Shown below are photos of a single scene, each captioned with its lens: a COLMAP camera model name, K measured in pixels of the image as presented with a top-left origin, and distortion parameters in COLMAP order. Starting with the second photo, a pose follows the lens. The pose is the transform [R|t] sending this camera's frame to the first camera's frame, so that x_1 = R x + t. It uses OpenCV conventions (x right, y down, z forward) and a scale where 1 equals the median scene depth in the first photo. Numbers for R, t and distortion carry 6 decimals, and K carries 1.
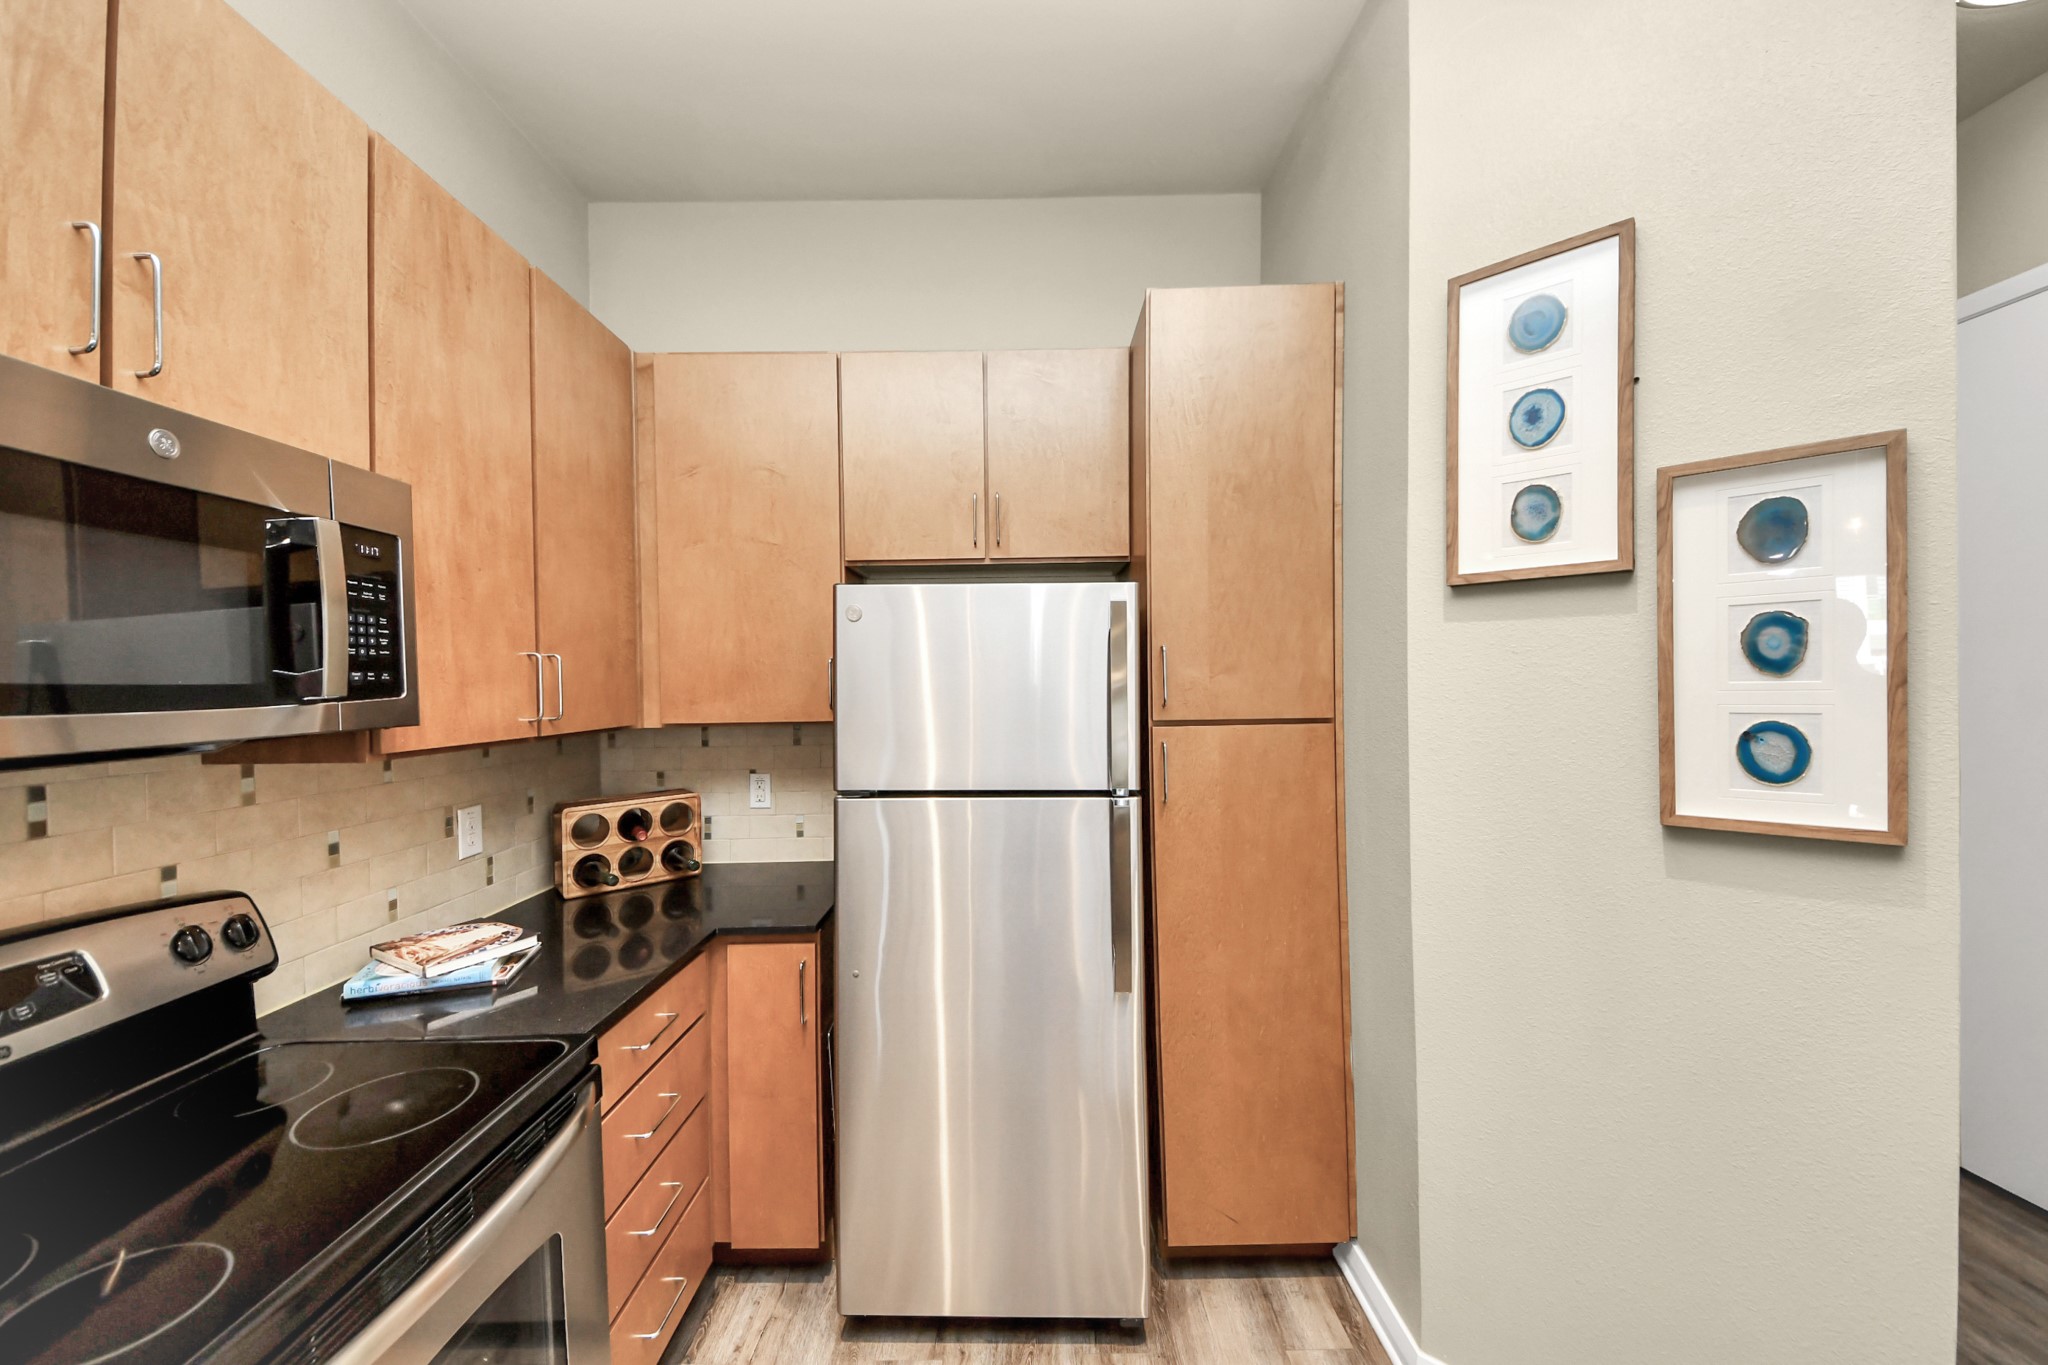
lens RADIAL K [[808.8, 0, 1001.3], [0, 808.8, 689.0], [0, 0, 1]] dist [0.028279, -0.034685]
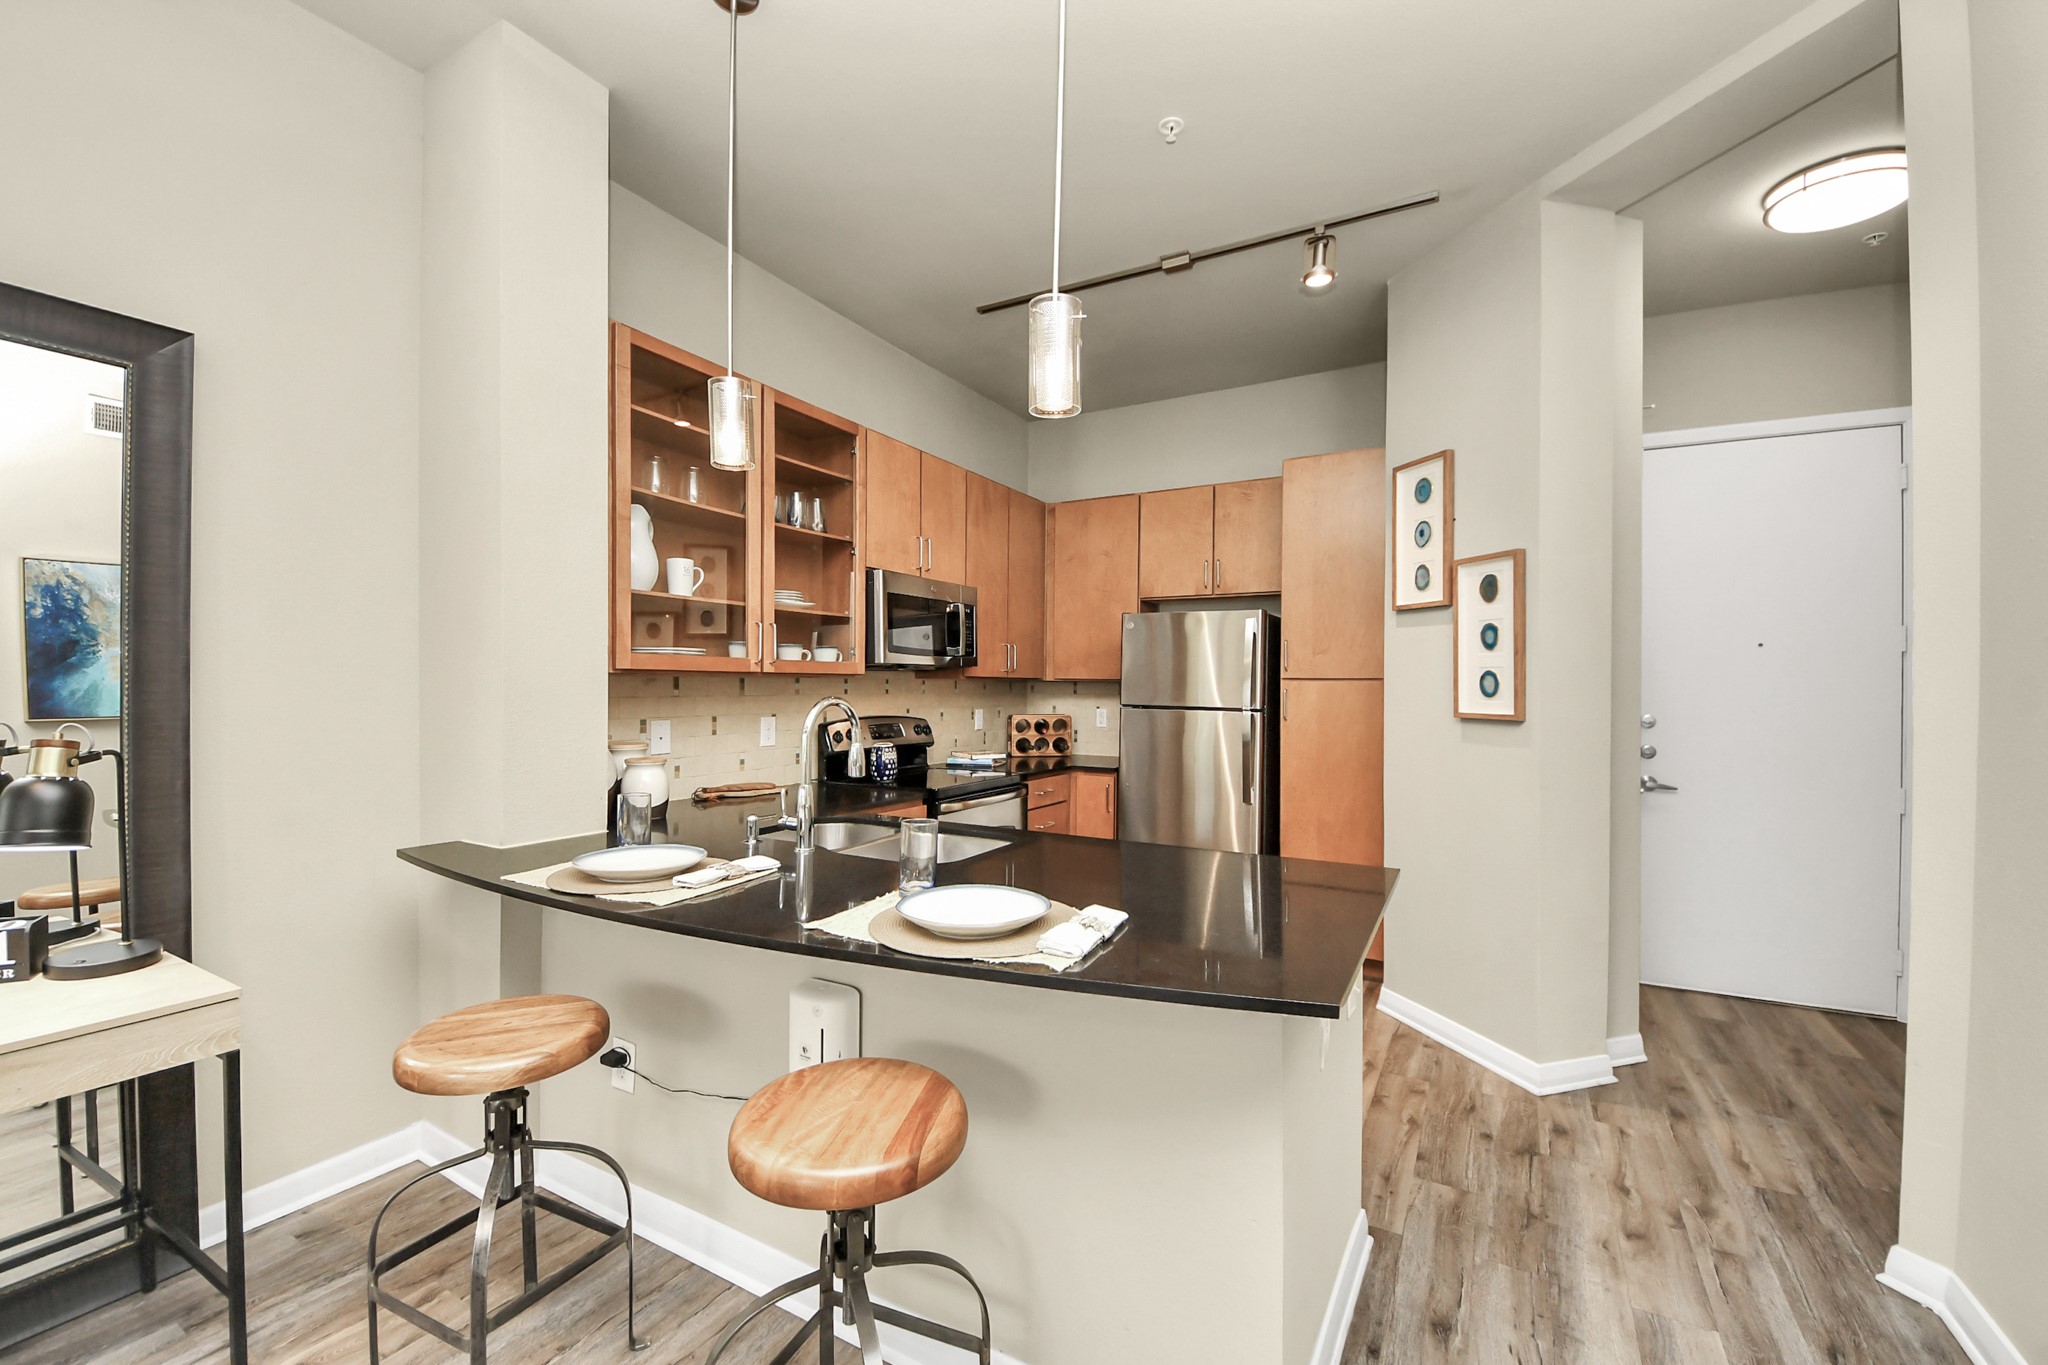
lens RADIAL K [[827.8, 0, 999.4], [0, 827.8, 697.1], [0, 0, 1]] dist [-0.014054, -0.000056]
pose [[0.885310, 0.026437, -0.464250, 0.608807], [-0.025563, 0.999640, 0.008177, 0.099729], [0.464299, 0.004629, 0.885666, -1.299519]]
